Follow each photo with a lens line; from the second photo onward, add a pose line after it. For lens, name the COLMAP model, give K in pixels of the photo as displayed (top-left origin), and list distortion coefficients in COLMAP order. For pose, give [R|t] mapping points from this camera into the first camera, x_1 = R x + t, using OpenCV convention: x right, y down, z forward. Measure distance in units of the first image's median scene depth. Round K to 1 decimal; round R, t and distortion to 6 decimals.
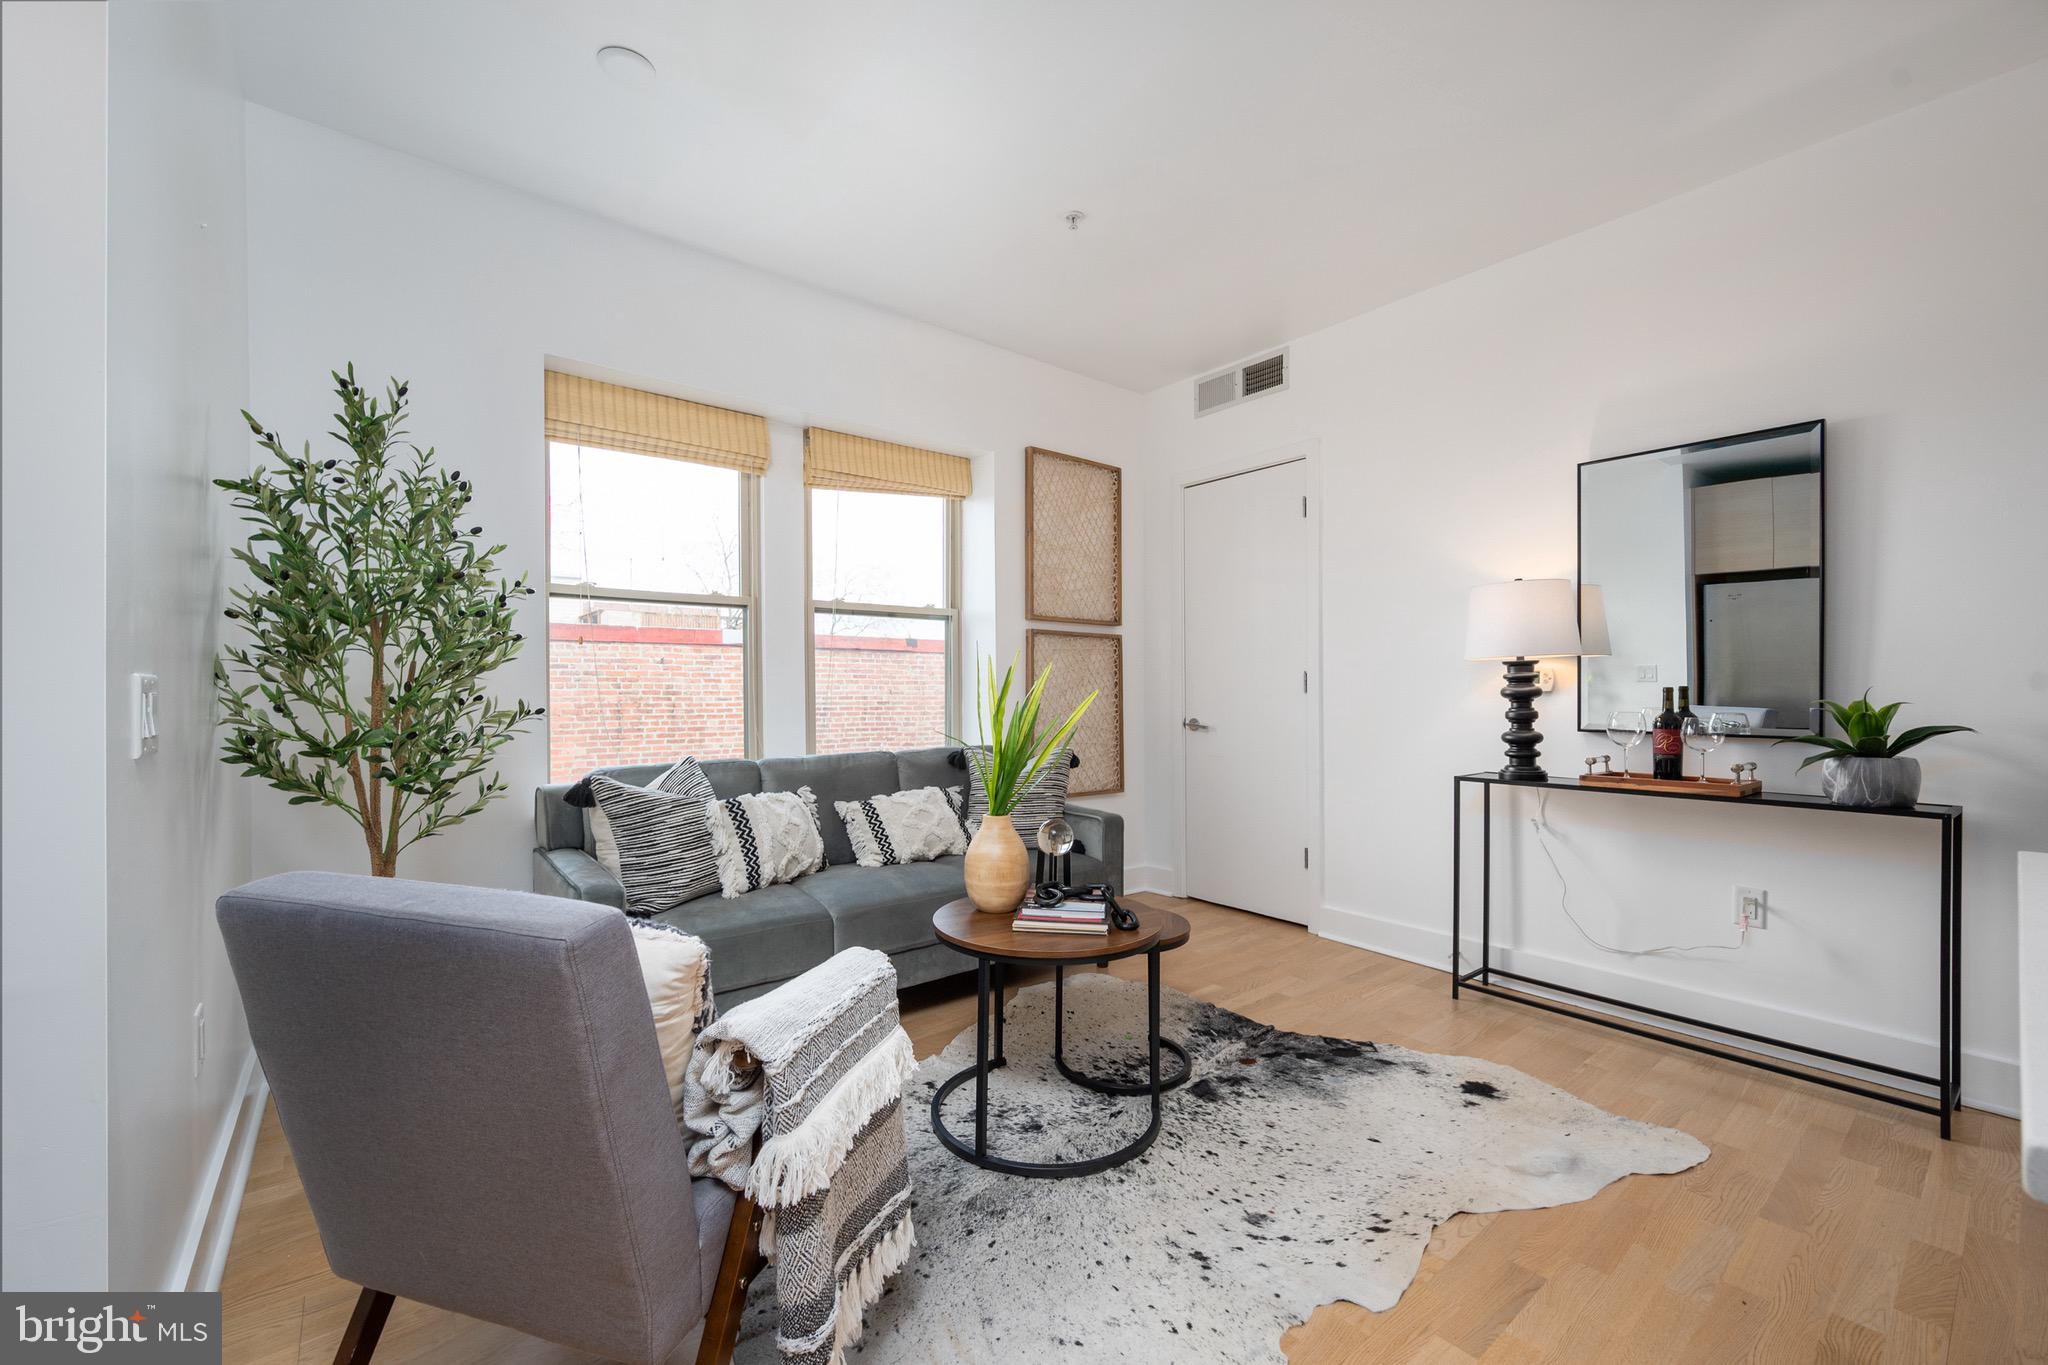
lens RADIAL K [[827.8, 0, 1032.3], [0, 827.8, 689.6], [0, 0, 1]] dist [0.002842, 0.000305]
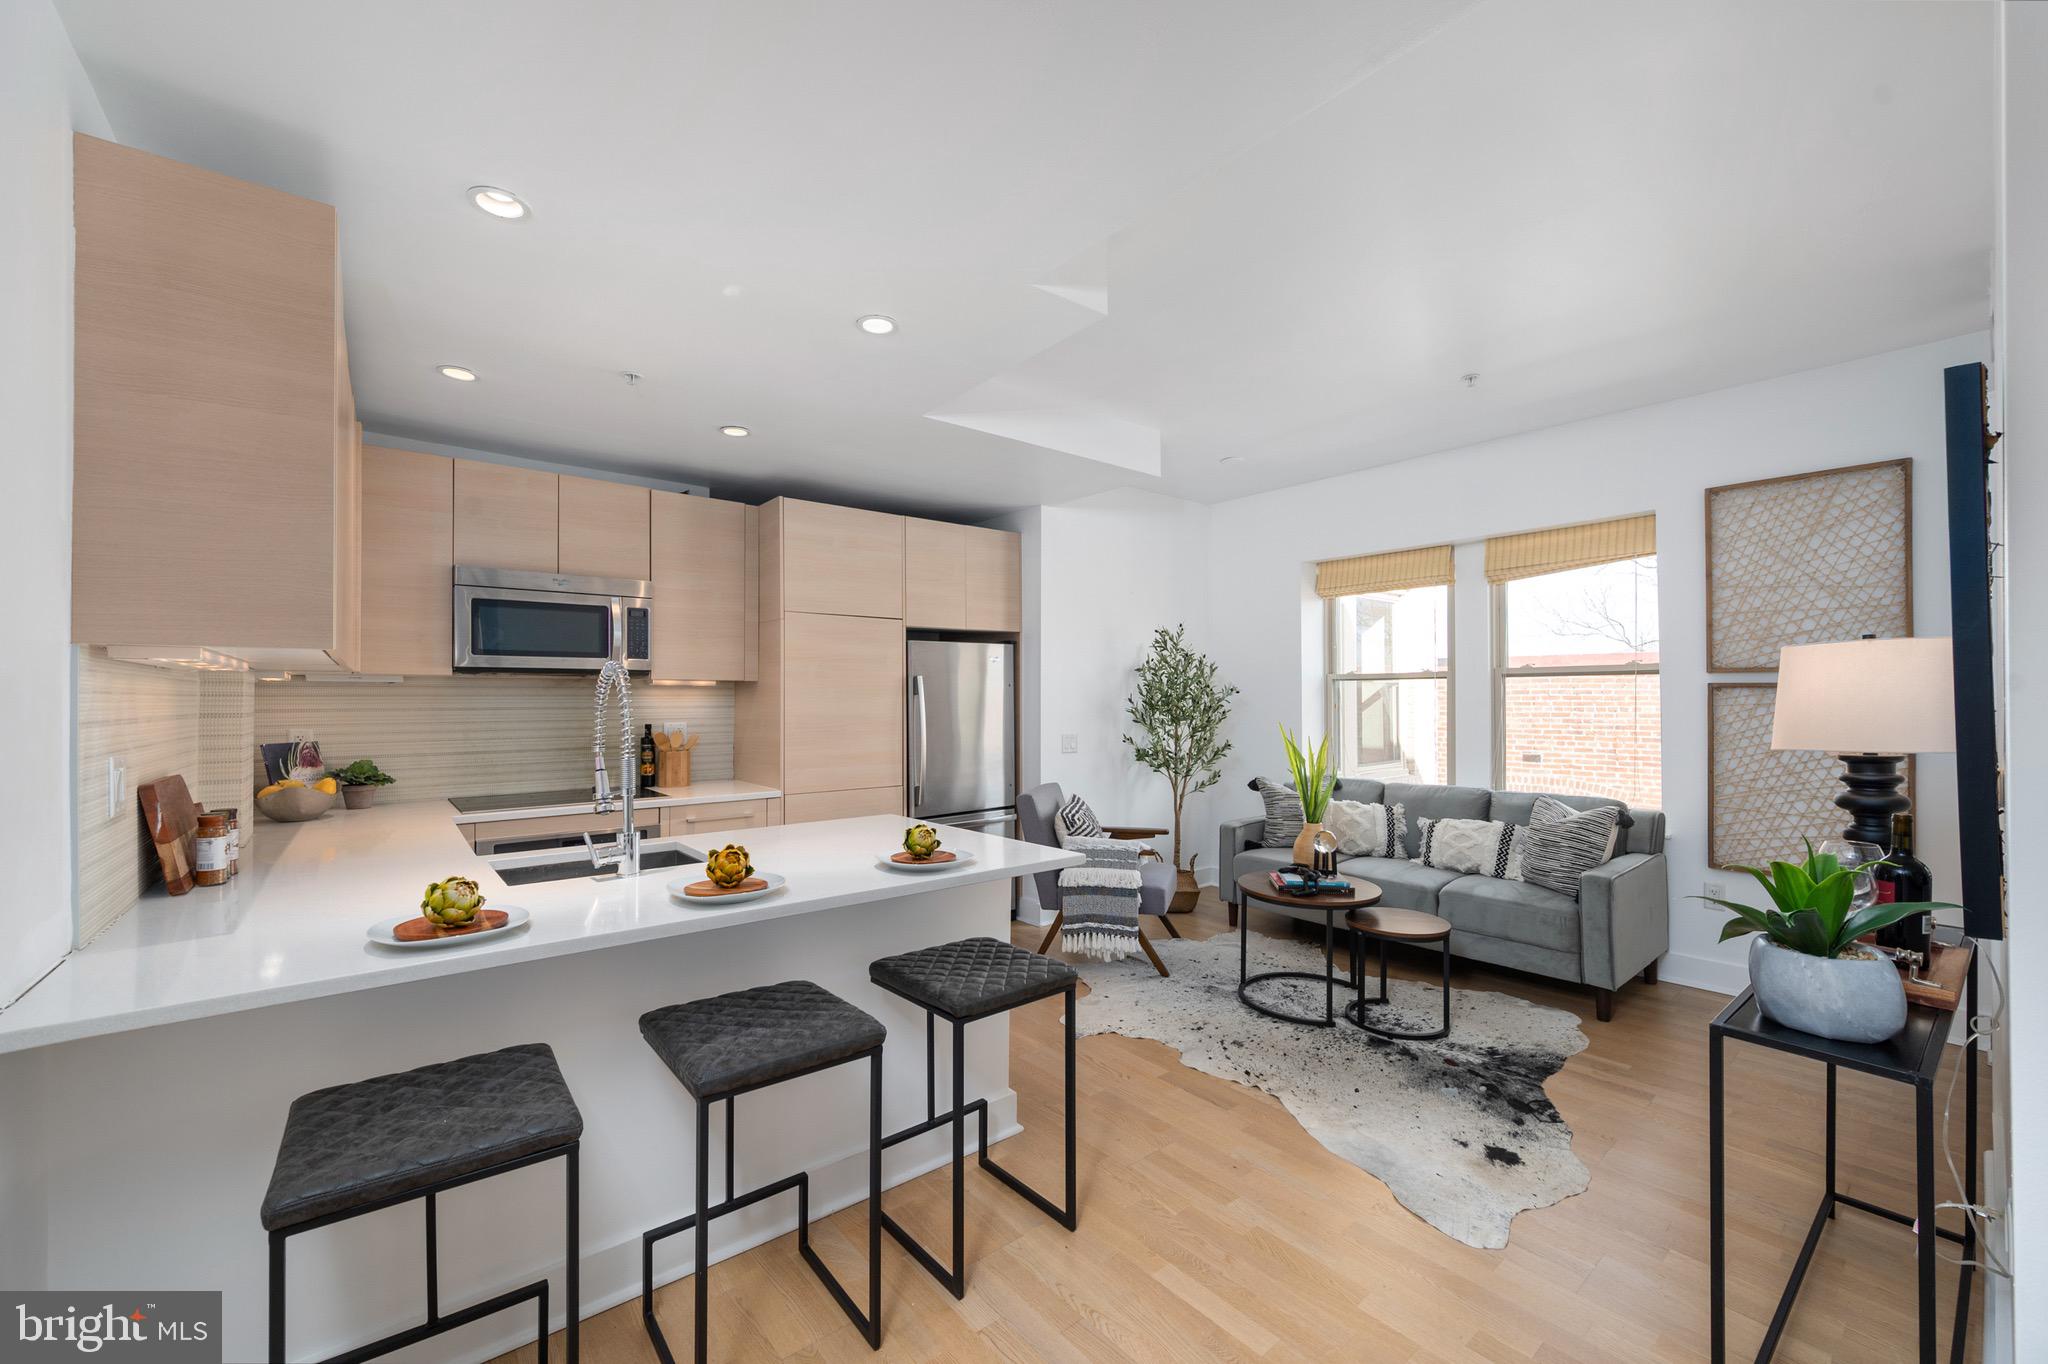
lens RADIAL K [[827.8, 0, 1022.7], [0, 827.8, 692.7], [0, 0, 1]] dist [0.002842, 0.000305]
pose [[0.002991, -0.000330, -0.999995, 1.097075], [0.007803, 0.999970, -0.000307, -0.080219], [0.999965, -0.007802, 0.002993, 0.263923]]
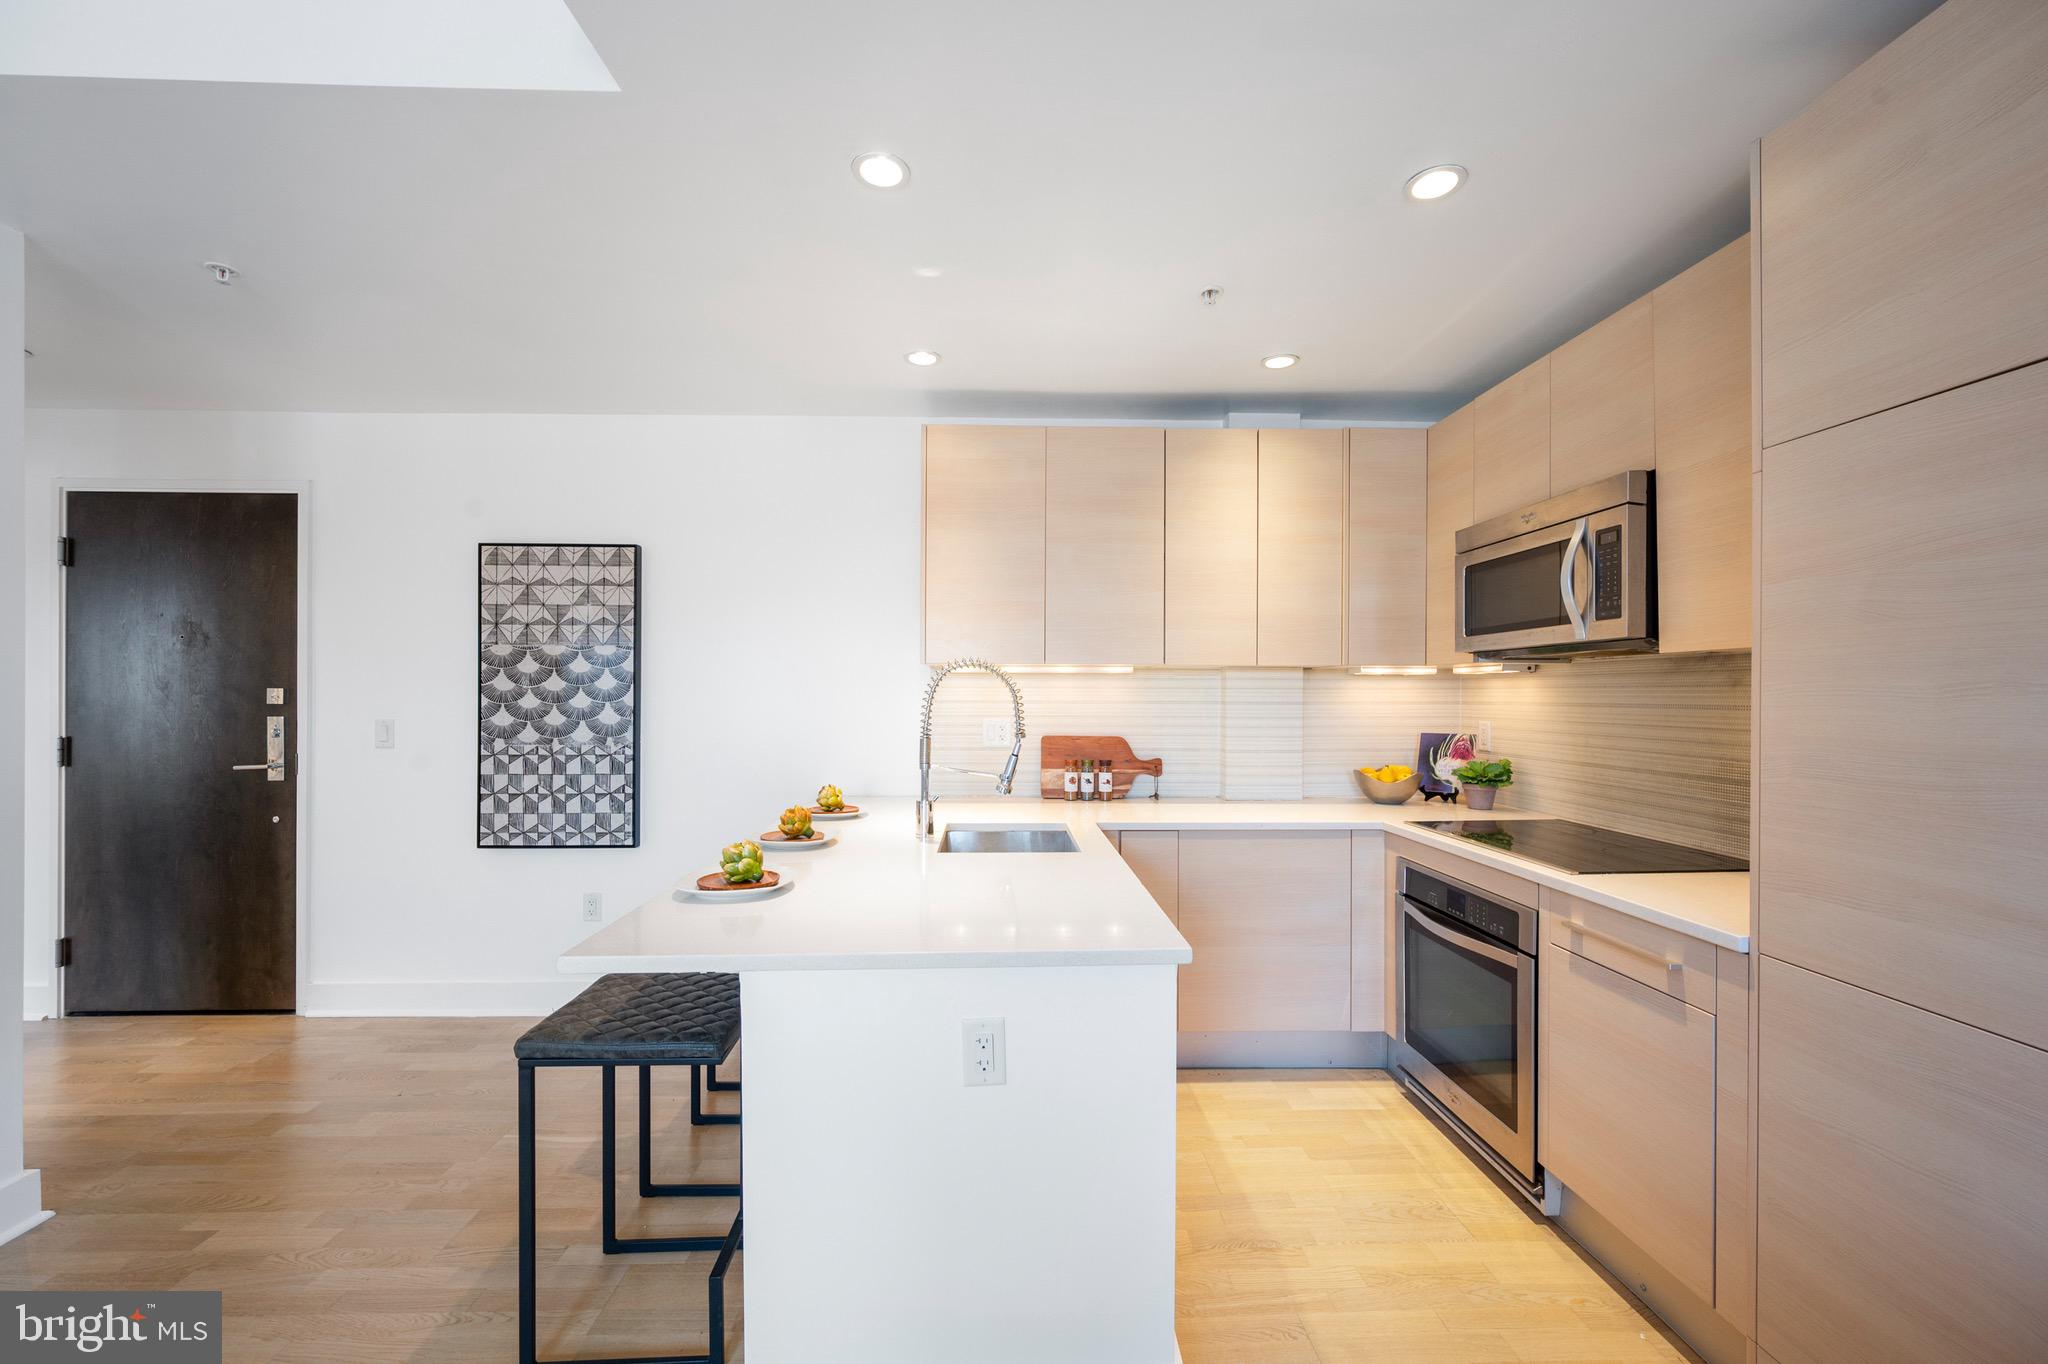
lens RADIAL K [[827.8, 0, 1035.6], [0, 827.8, 686.4], [0, 0, 1]] dist [0.002842, 0.000305]
pose [[-0.797855, 0.009691, 0.602772, -0.074704], [0.000481, 0.999881, -0.015438, -0.070788], [-0.602850, -0.012027, -0.797764, 0.516012]]
